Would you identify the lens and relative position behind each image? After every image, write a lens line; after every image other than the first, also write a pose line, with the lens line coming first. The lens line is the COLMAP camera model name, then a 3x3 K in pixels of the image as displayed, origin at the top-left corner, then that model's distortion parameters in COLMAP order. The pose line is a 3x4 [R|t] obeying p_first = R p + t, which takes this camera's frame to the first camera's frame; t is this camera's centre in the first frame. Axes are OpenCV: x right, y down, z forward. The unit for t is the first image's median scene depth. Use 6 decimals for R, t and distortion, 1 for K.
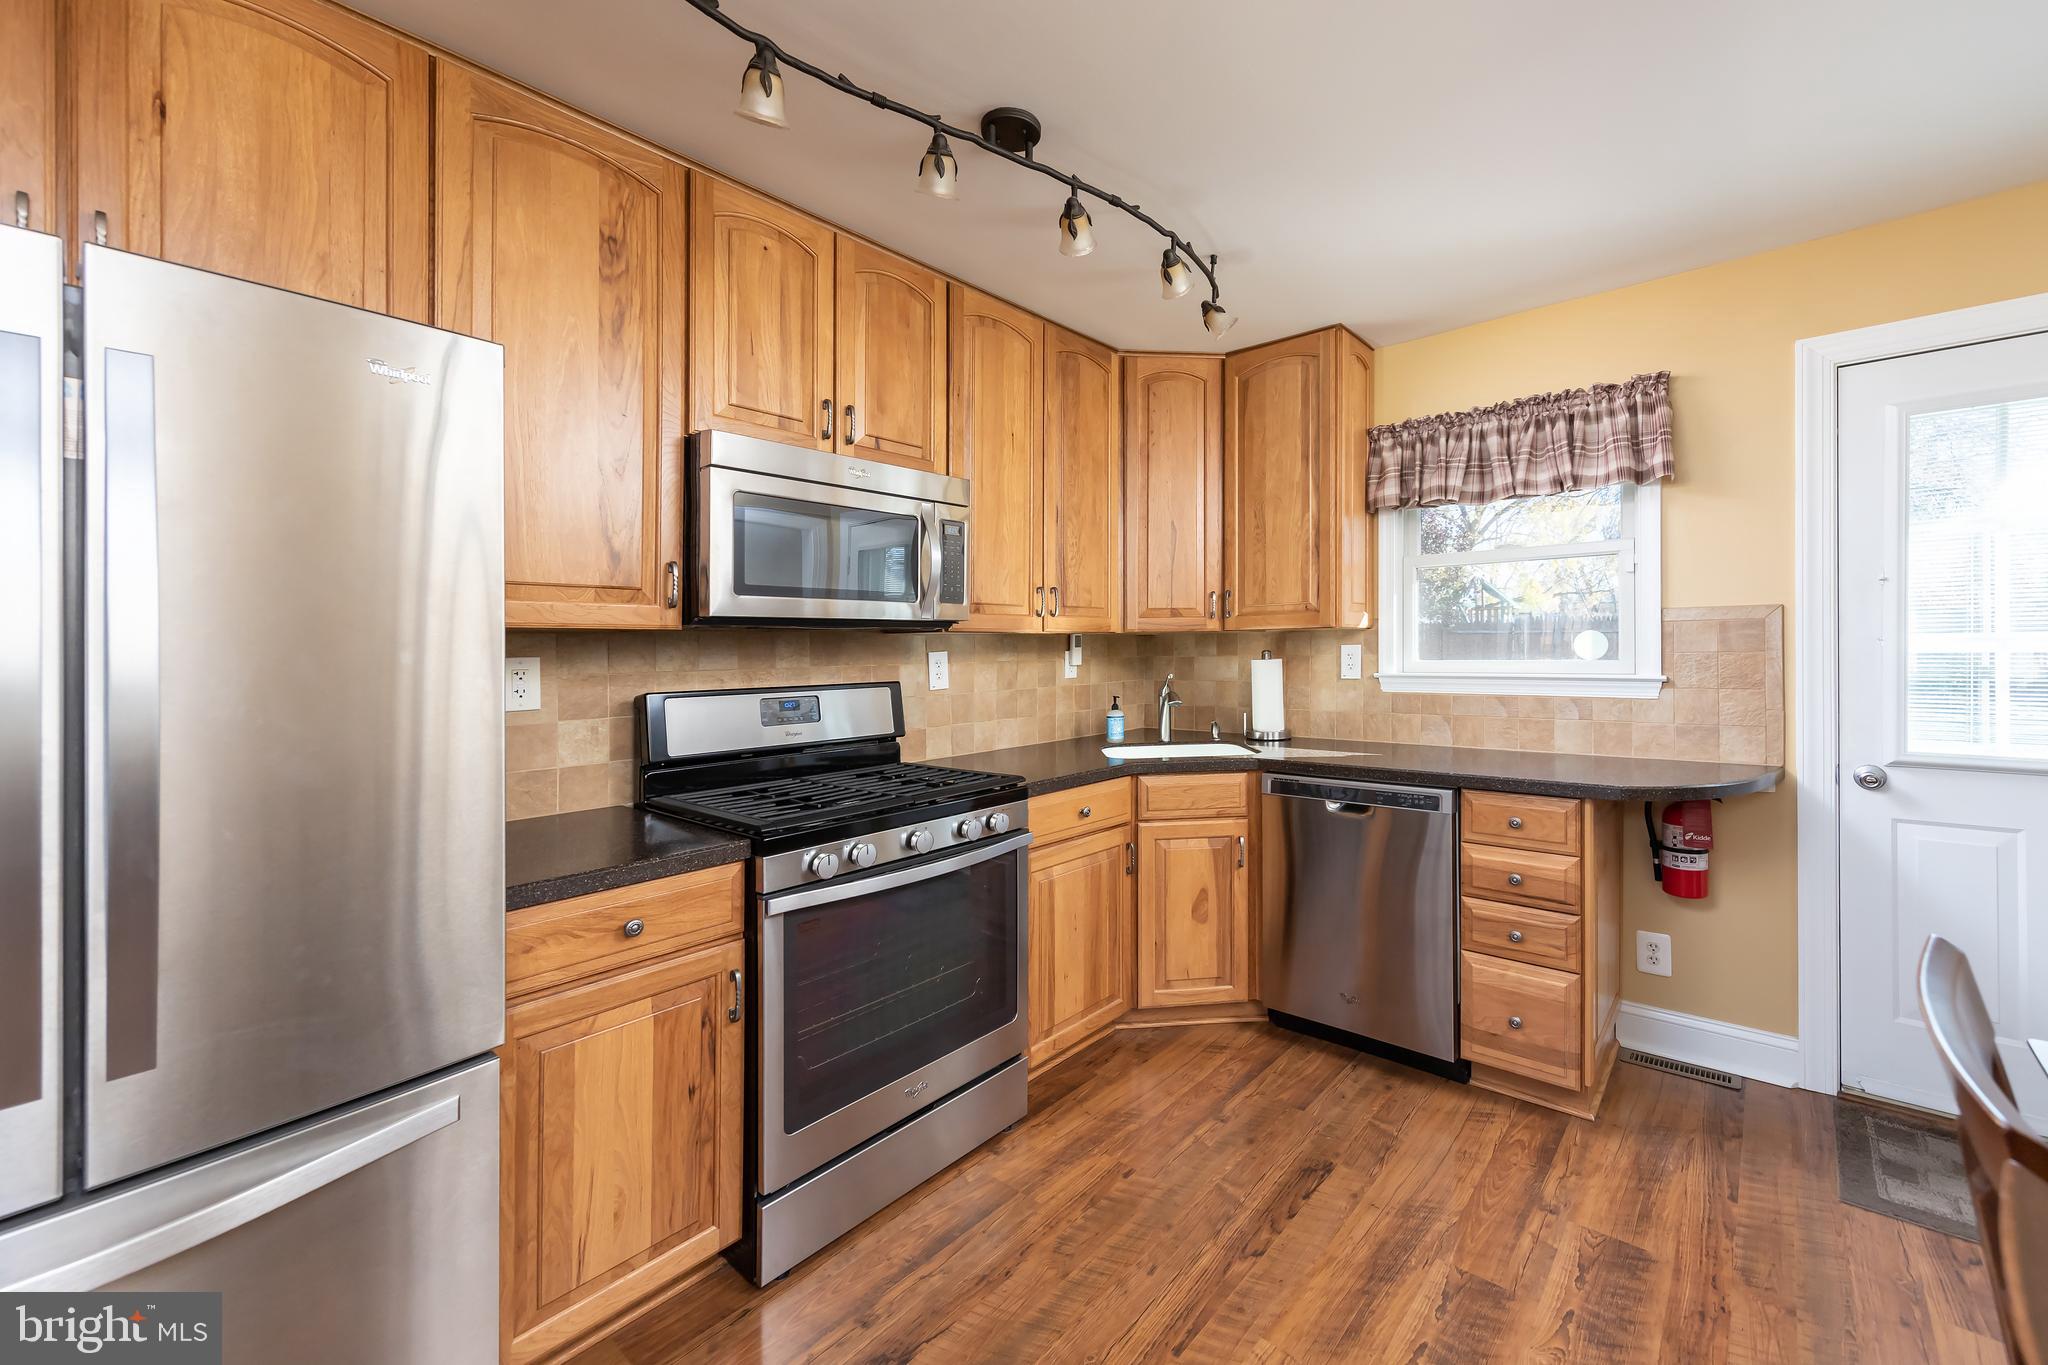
lens RADIAL K [[798.8, 0, 1149.2], [0, 798.8, 642.1], [0, 0, 1]] dist [0.007515, -0.000590]
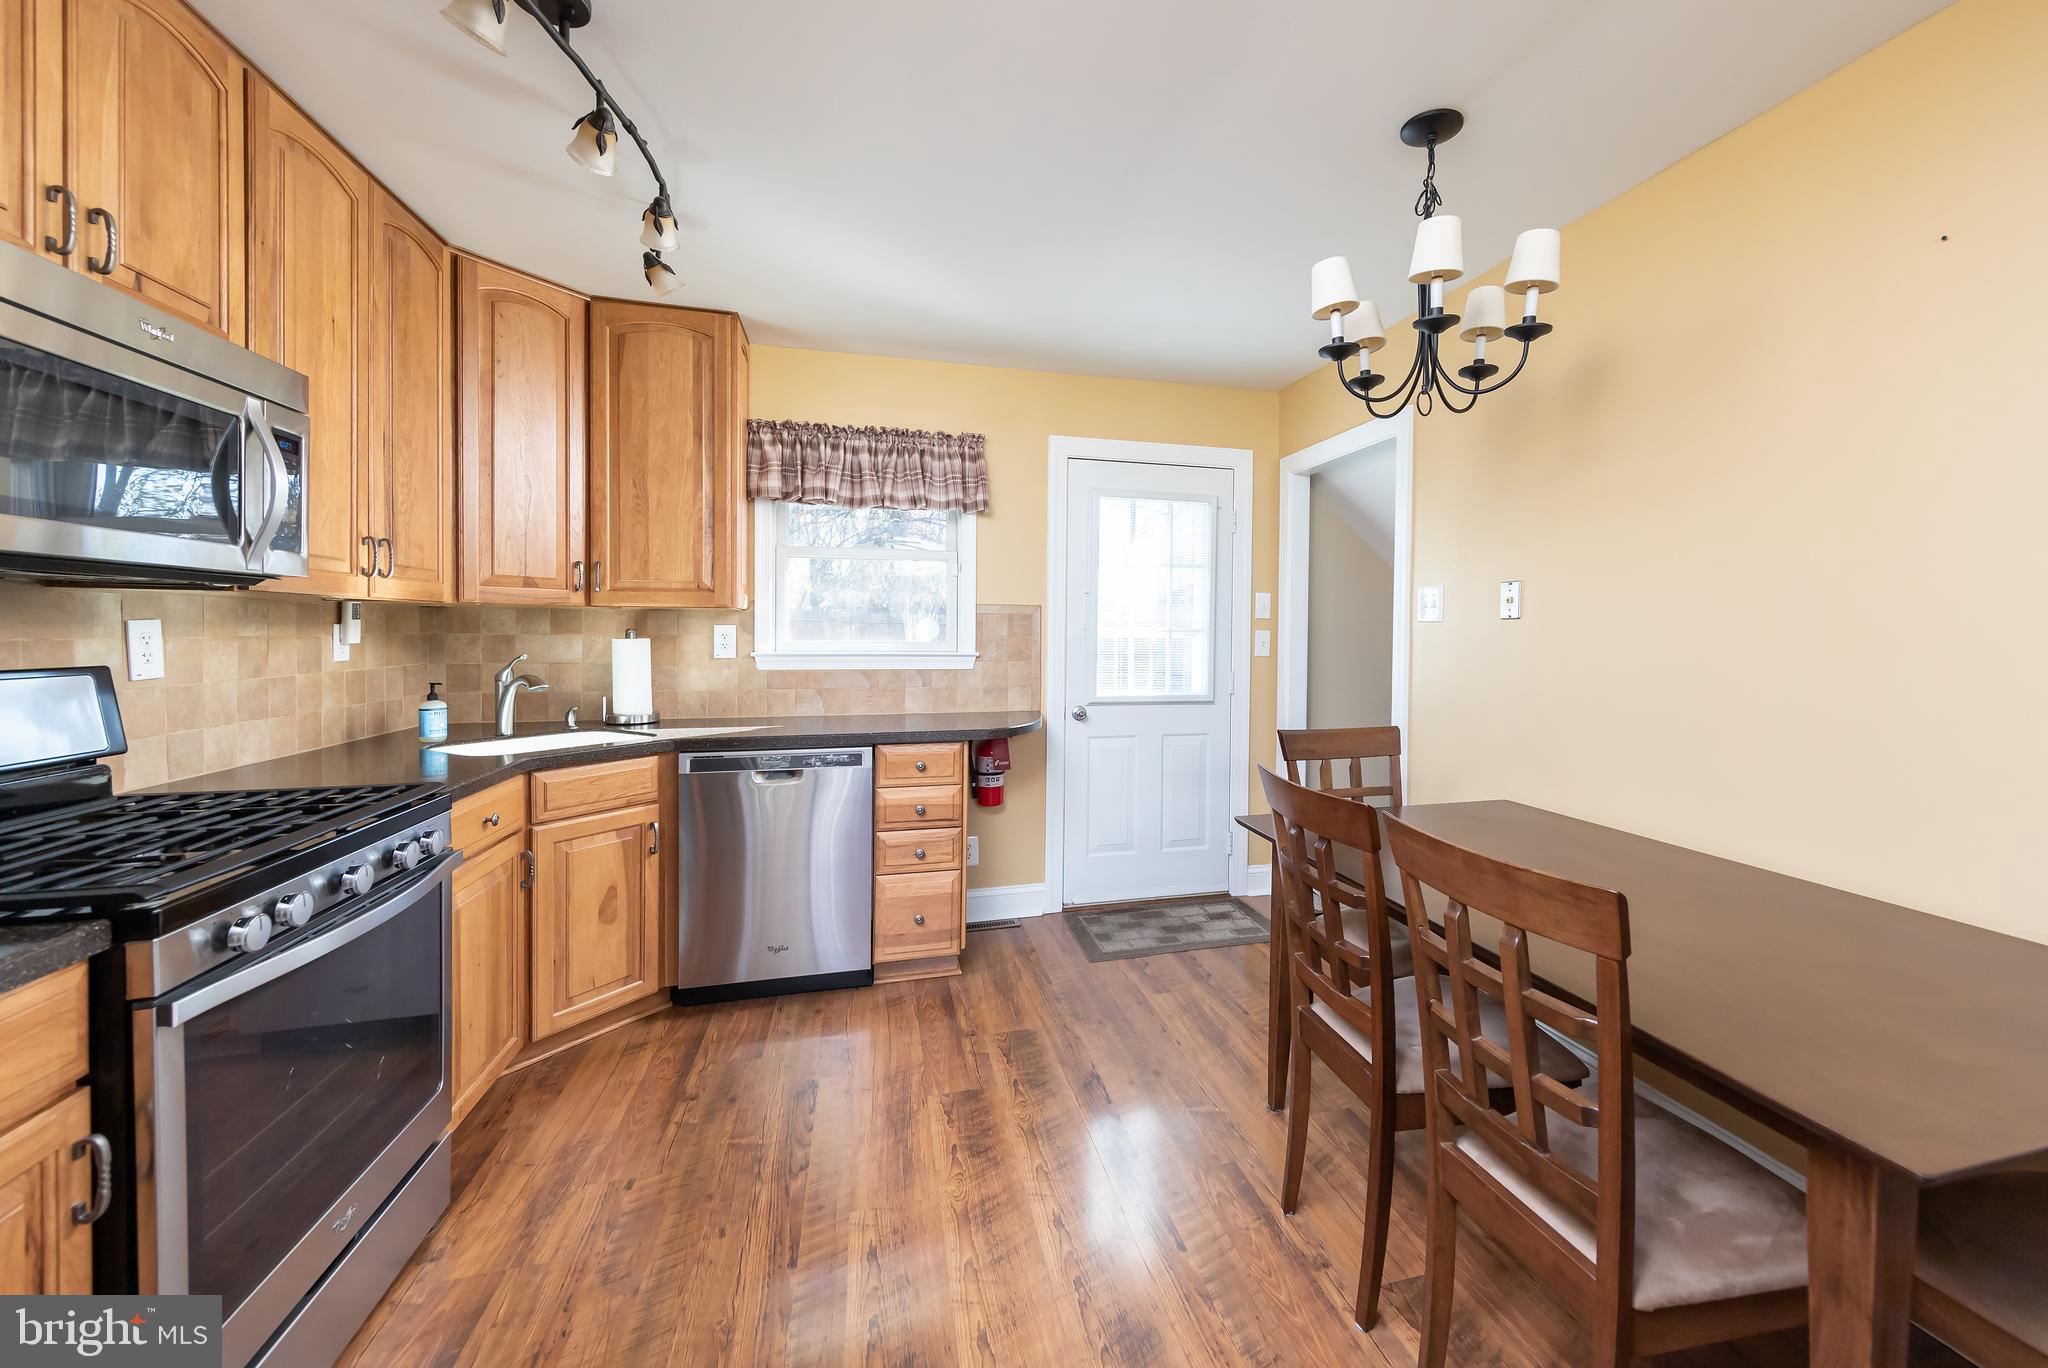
lens RADIAL K [[786.4, 0, 1067.5], [0, 786.4, 646.9], [0, 0, 1]] dist [-0.001918, -0.000272]
pose [[0.605734, 0.002136, 0.795664, -0.350939], [-0.020573, 0.999704, 0.012978, 0.011315], [-0.795401, -0.024230, 0.605599, 0.043699]]
